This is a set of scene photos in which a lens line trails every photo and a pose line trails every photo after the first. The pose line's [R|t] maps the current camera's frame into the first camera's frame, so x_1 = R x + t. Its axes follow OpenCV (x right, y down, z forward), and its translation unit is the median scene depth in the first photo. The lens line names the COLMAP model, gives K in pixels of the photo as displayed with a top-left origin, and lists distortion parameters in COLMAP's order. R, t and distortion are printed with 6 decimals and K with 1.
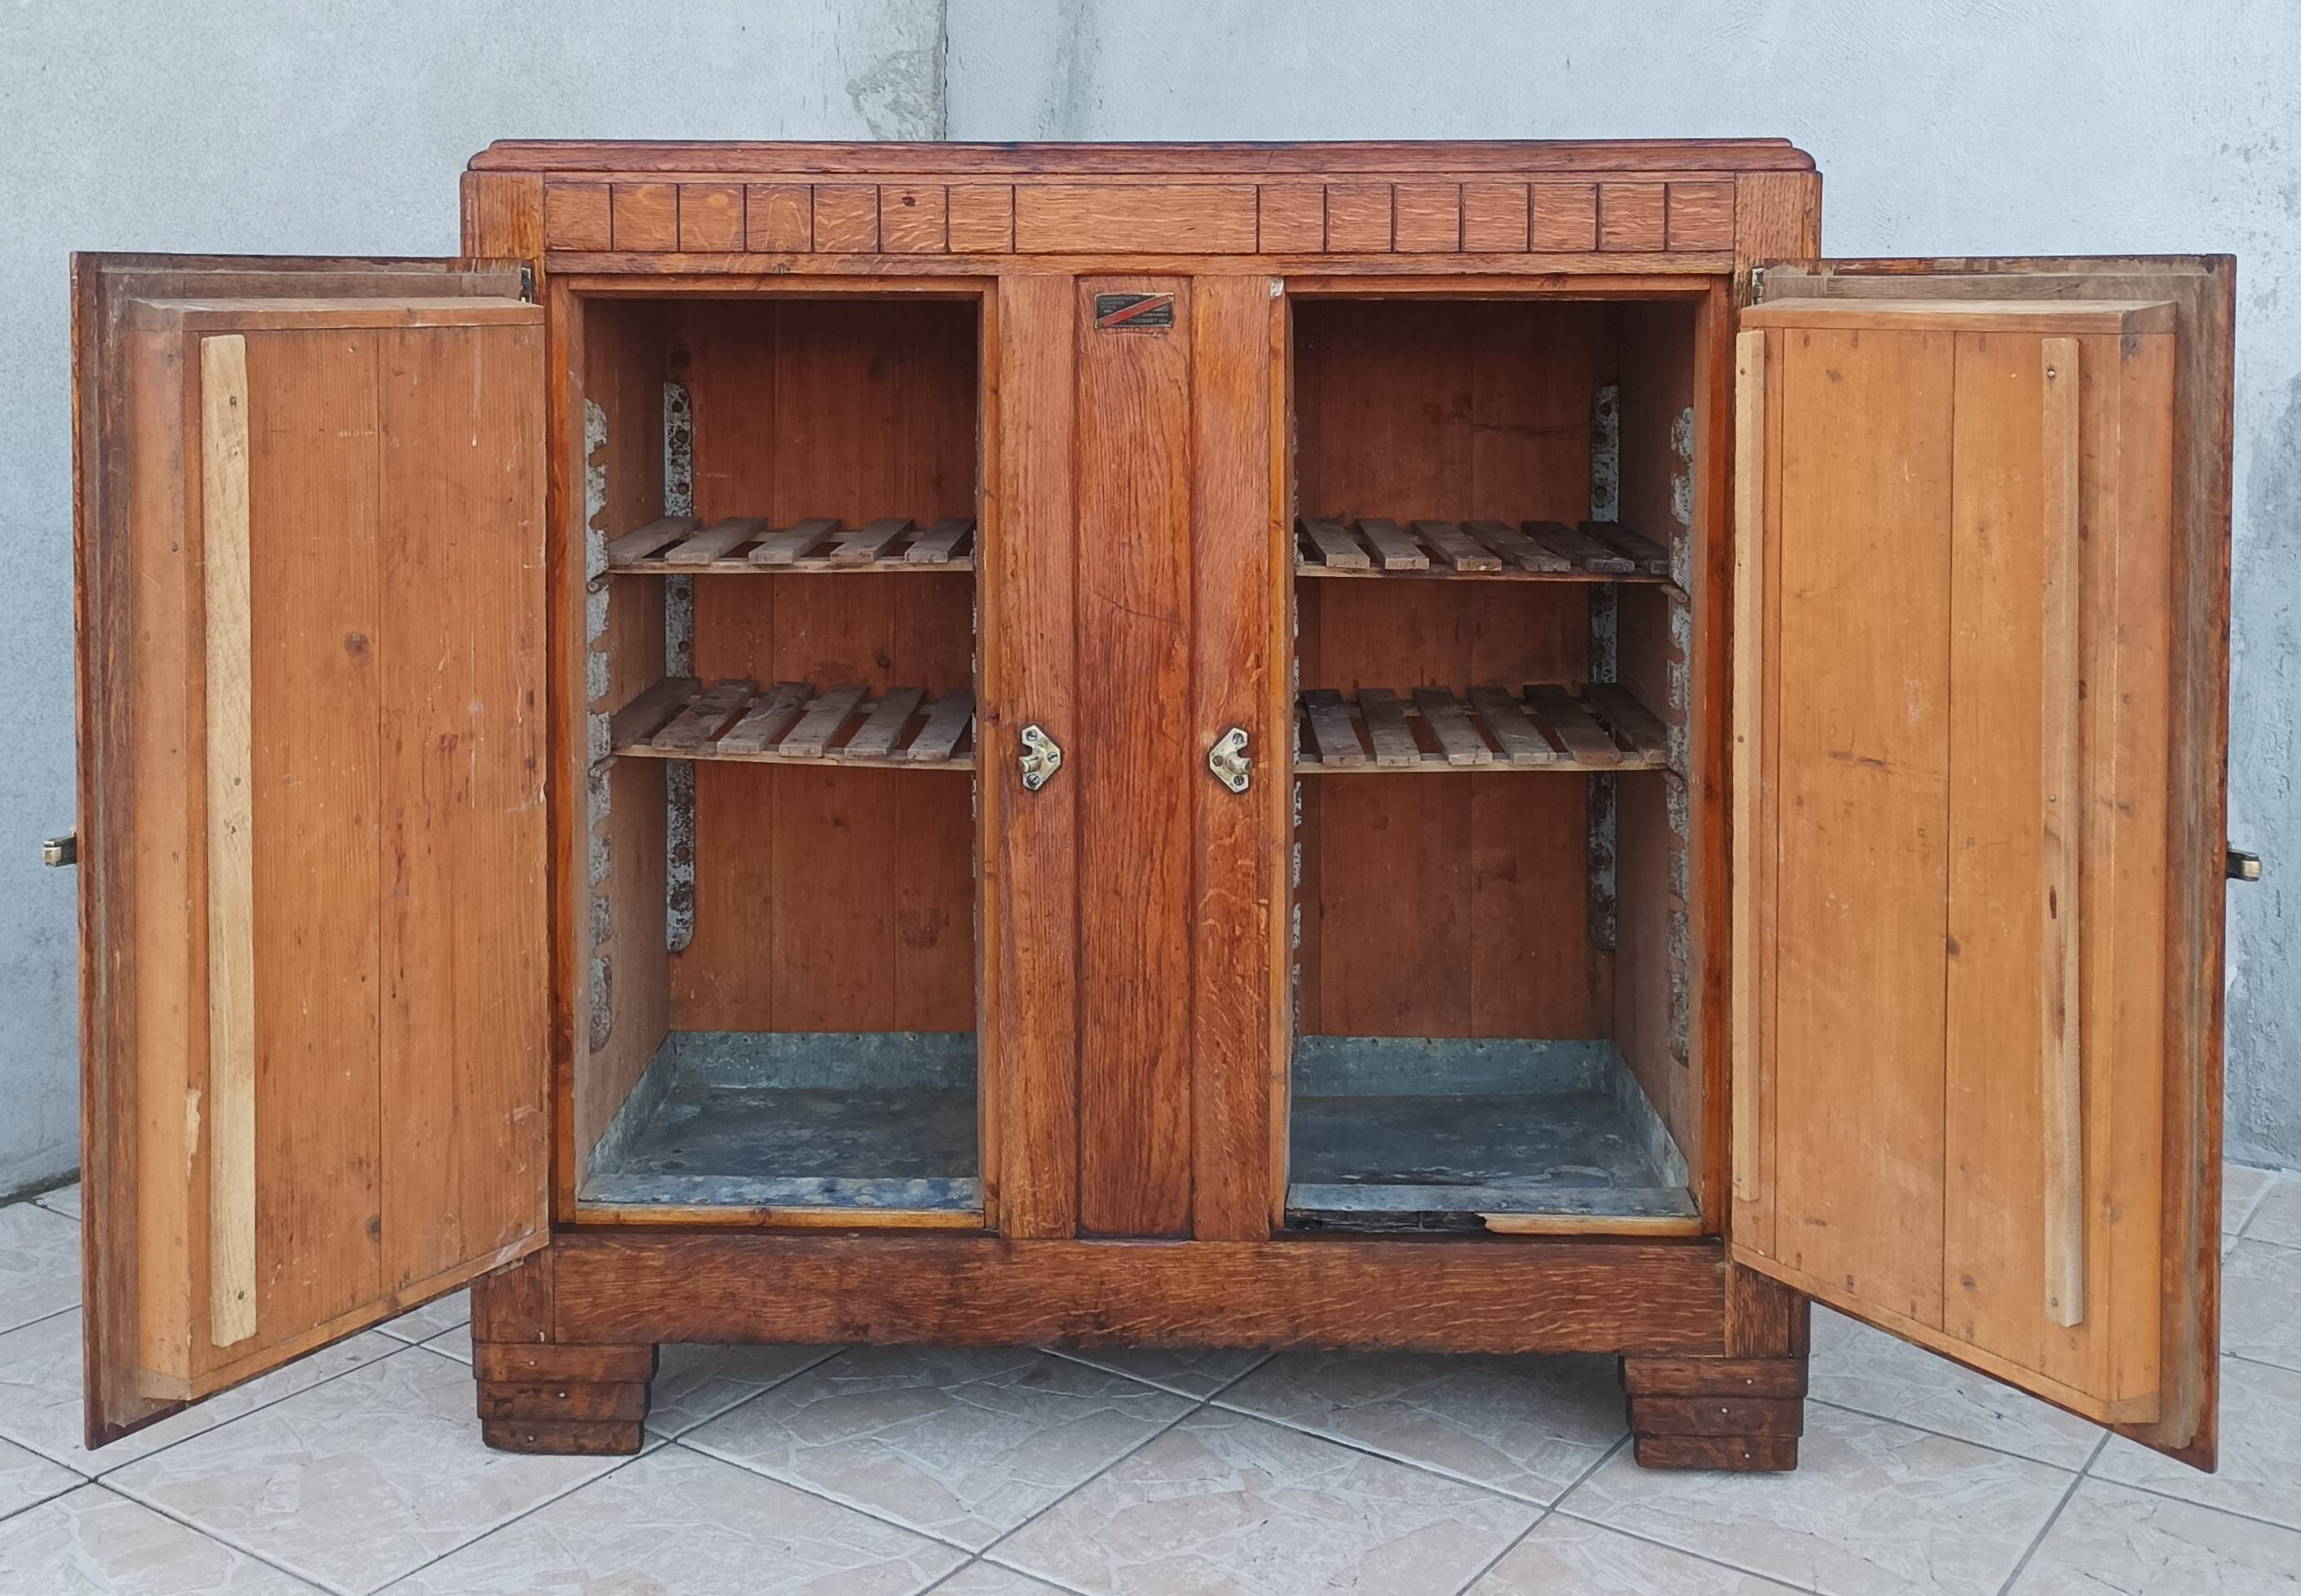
lens RADIAL K [[2462.7, 0, 1096.1], [0, 2462.7, 384.4], [0, 0, 1]] dist [0.045934, 0.000000]
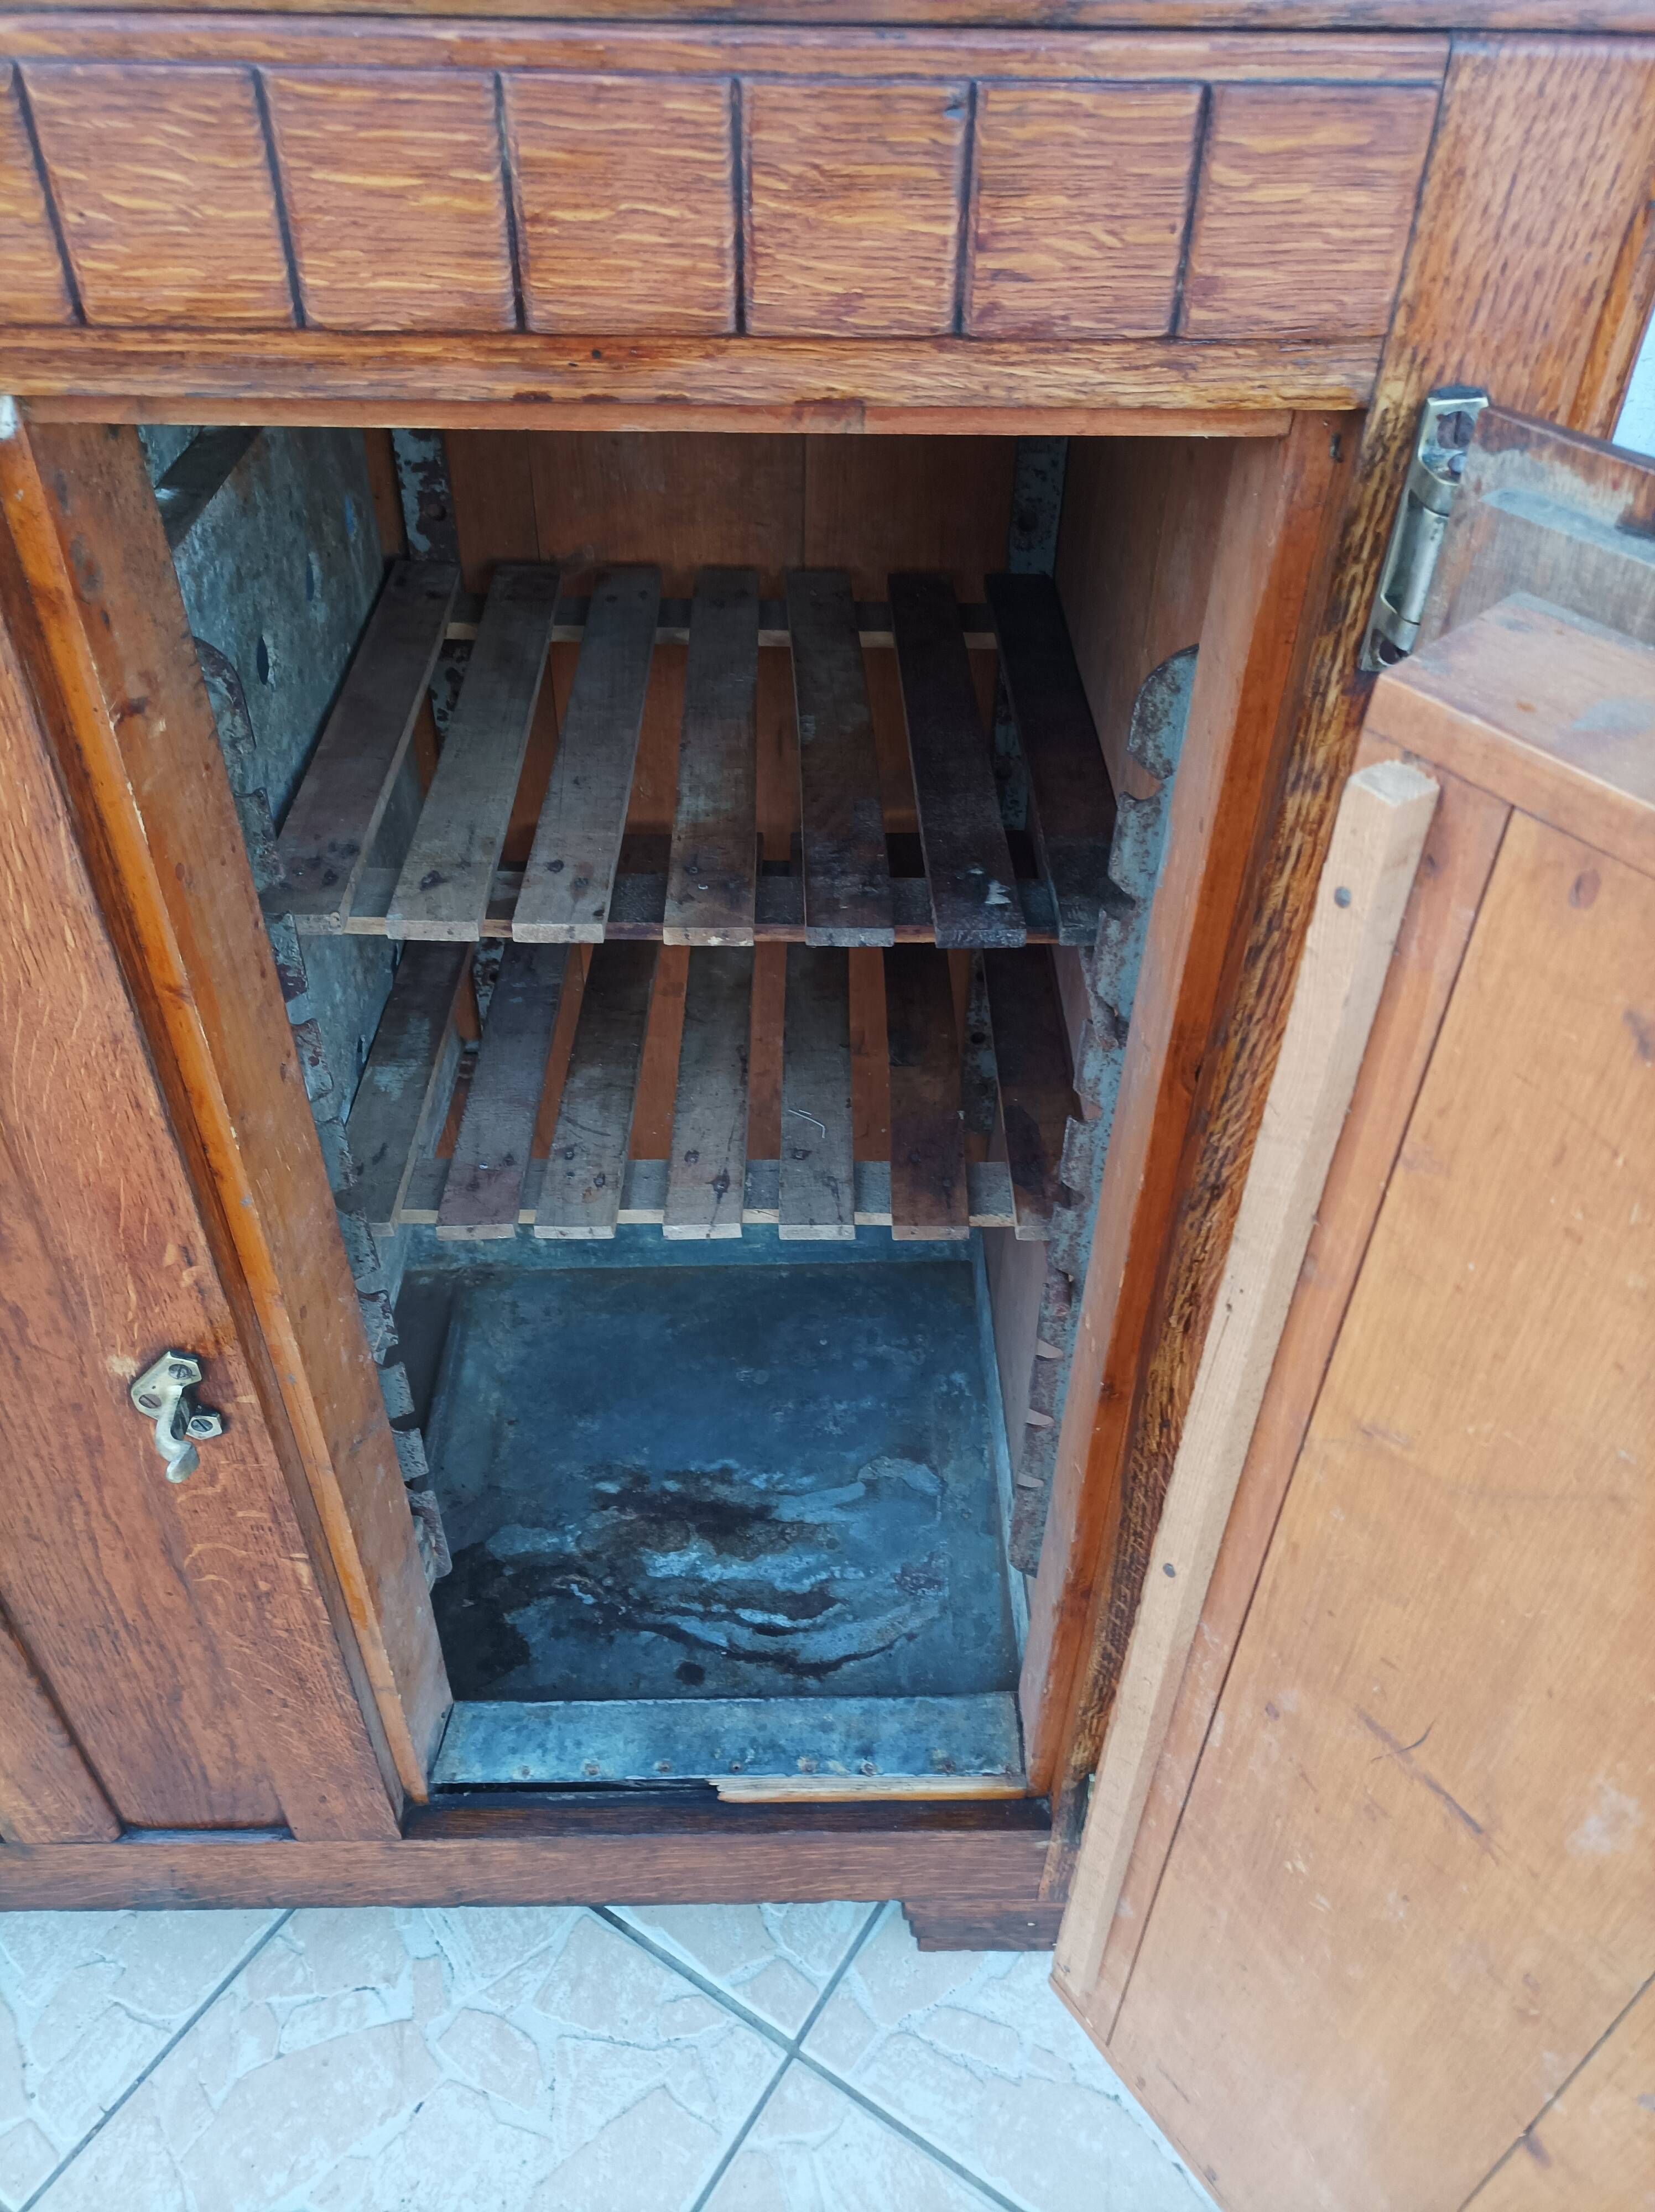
lens RADIAL K [[1646.1, 0, 835.2], [0, 1646.1, 1099.9], [0, 0, 1]] dist [0.029358, -0.027126]
pose [[0.999188, -0.010659, 0.038857, 0.175741], [-0.015857, 0.782535, 0.622404, -0.106909], [-0.037041, -0.622515, 0.781731, 0.764957]]
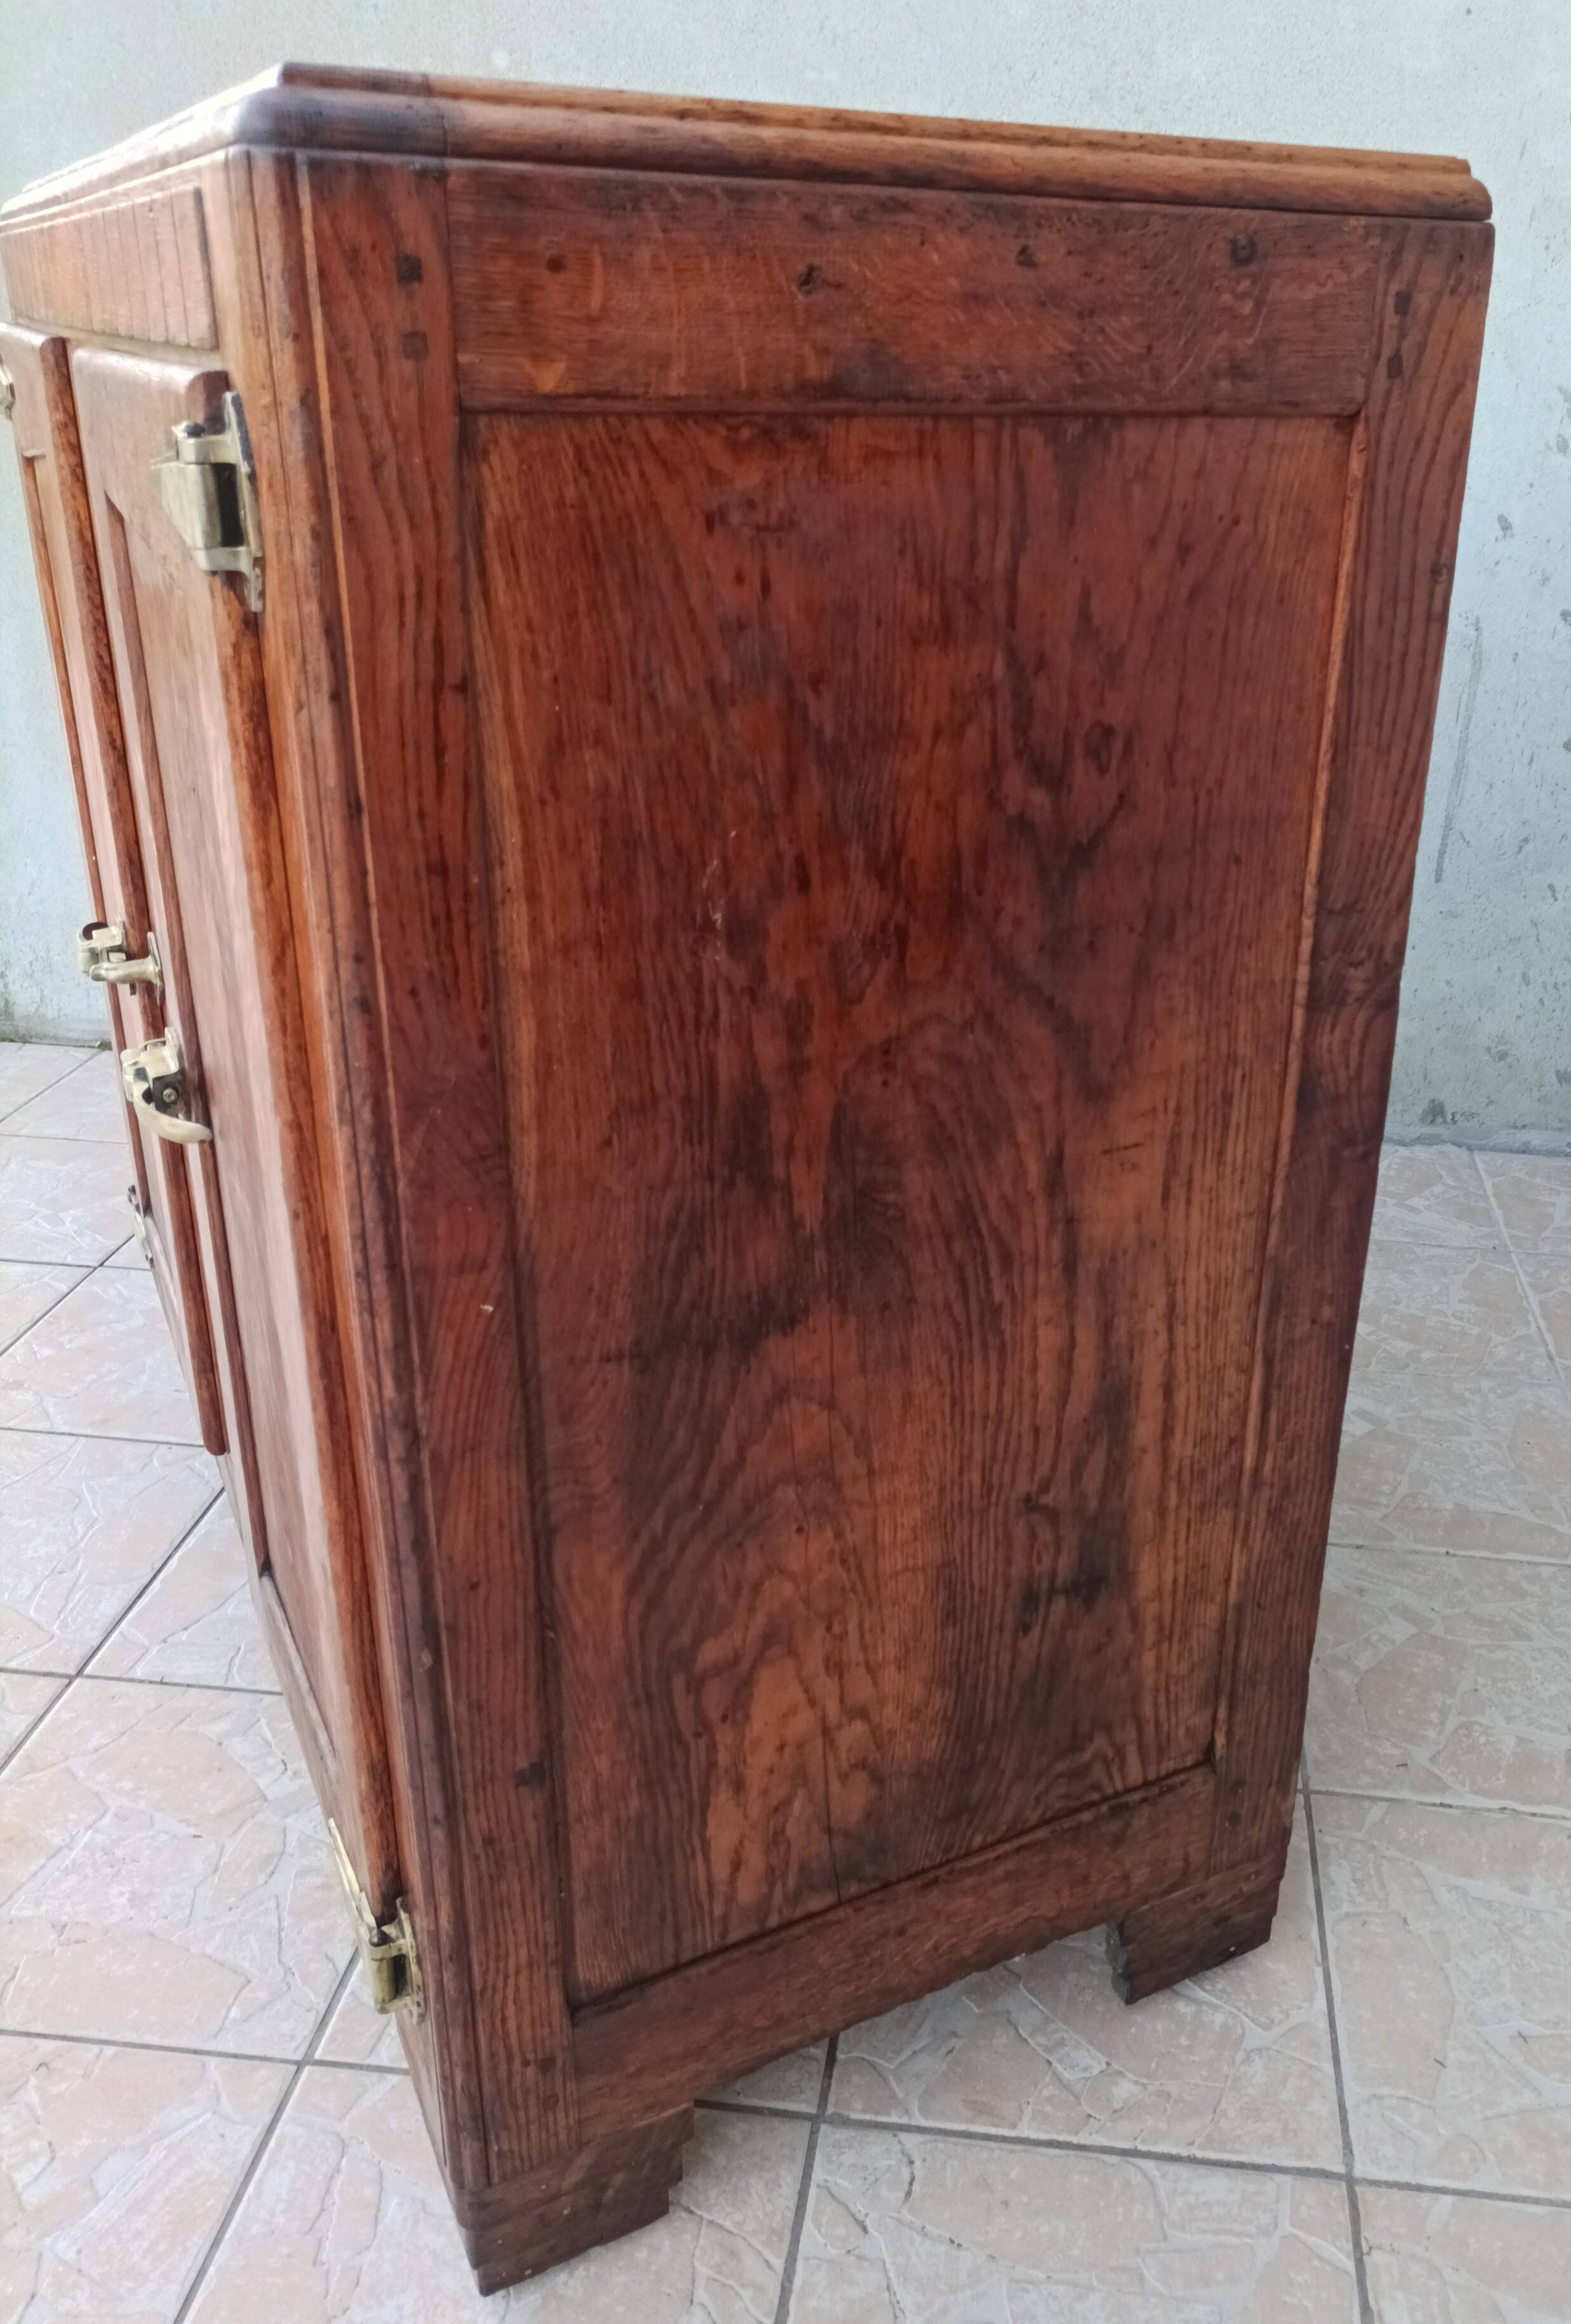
lens RADIAL K [[1899.2, 0, 949.6], [0, 1899.2, 1119.0], [0, 0, 1]] dist [0.029413, -0.014685]
pose [[0.488693, 0.350957, -0.798754, 0.652298], [-0.058484, 0.926643, 0.371367, -0.060948], [0.870494, -0.134770, 0.473369, 0.916608]]
